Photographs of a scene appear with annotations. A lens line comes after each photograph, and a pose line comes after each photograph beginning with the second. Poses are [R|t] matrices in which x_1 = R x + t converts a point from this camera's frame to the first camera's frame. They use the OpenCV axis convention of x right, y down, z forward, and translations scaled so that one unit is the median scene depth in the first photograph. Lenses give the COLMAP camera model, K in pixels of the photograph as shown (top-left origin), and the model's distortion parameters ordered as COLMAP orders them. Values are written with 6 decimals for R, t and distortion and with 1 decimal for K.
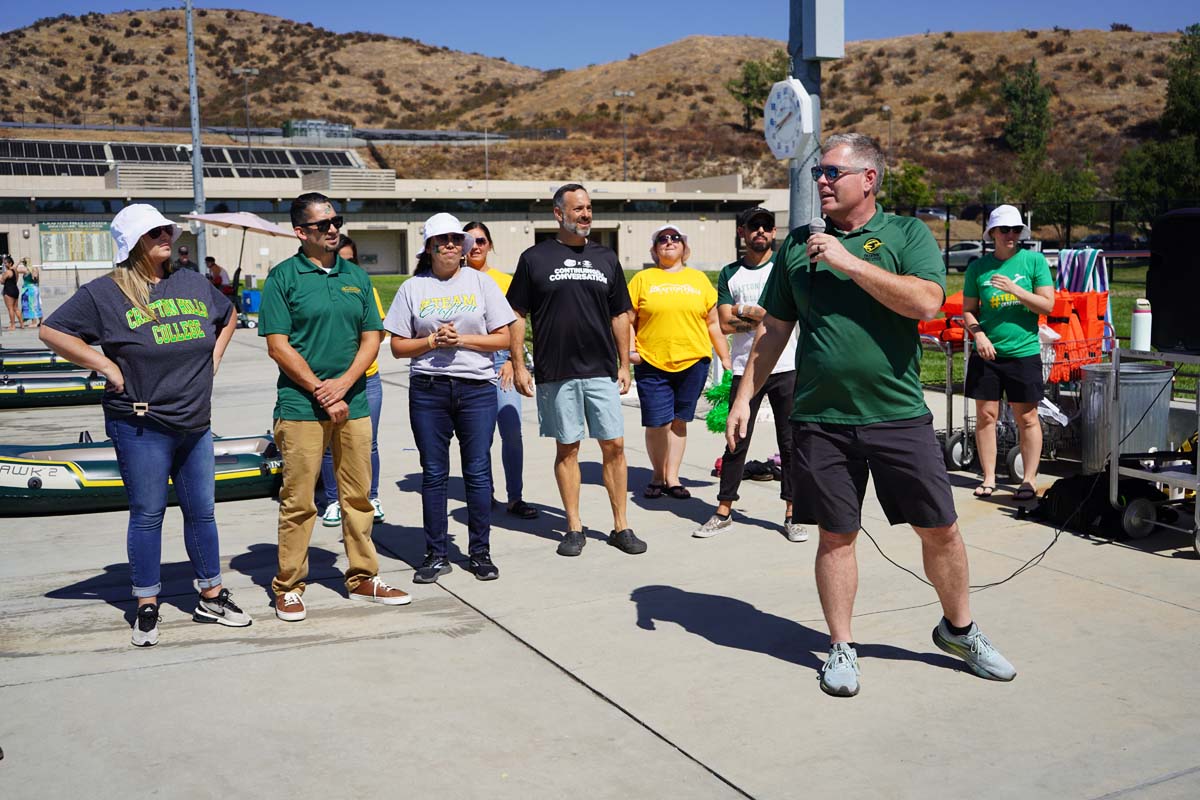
lens RADIAL K [[1298.4, 0, 541.6], [0, 1298.4, 400.8], [0, 0, 1]] dist [0.002694, 0.000000]
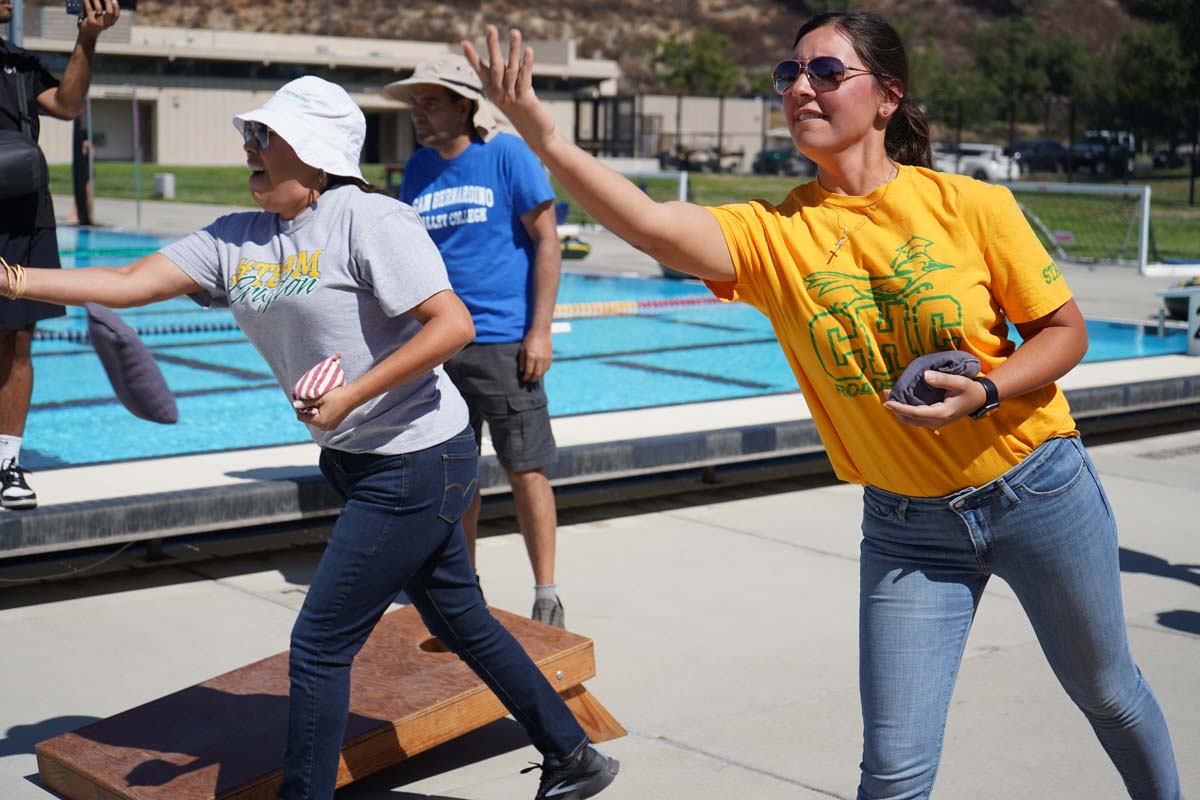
lens RADIAL K [[2039.5, 0, 603.2], [0, 2039.5, 403.3], [0, 0, 1]] dist [0.001092, 0.000000]
pose [[0.955480, -0.005048, 0.295011, -0.090234], [0.001232, 0.999913, 0.013119, 0.007380], [-0.295052, -0.012172, 0.955404, -0.052627]]
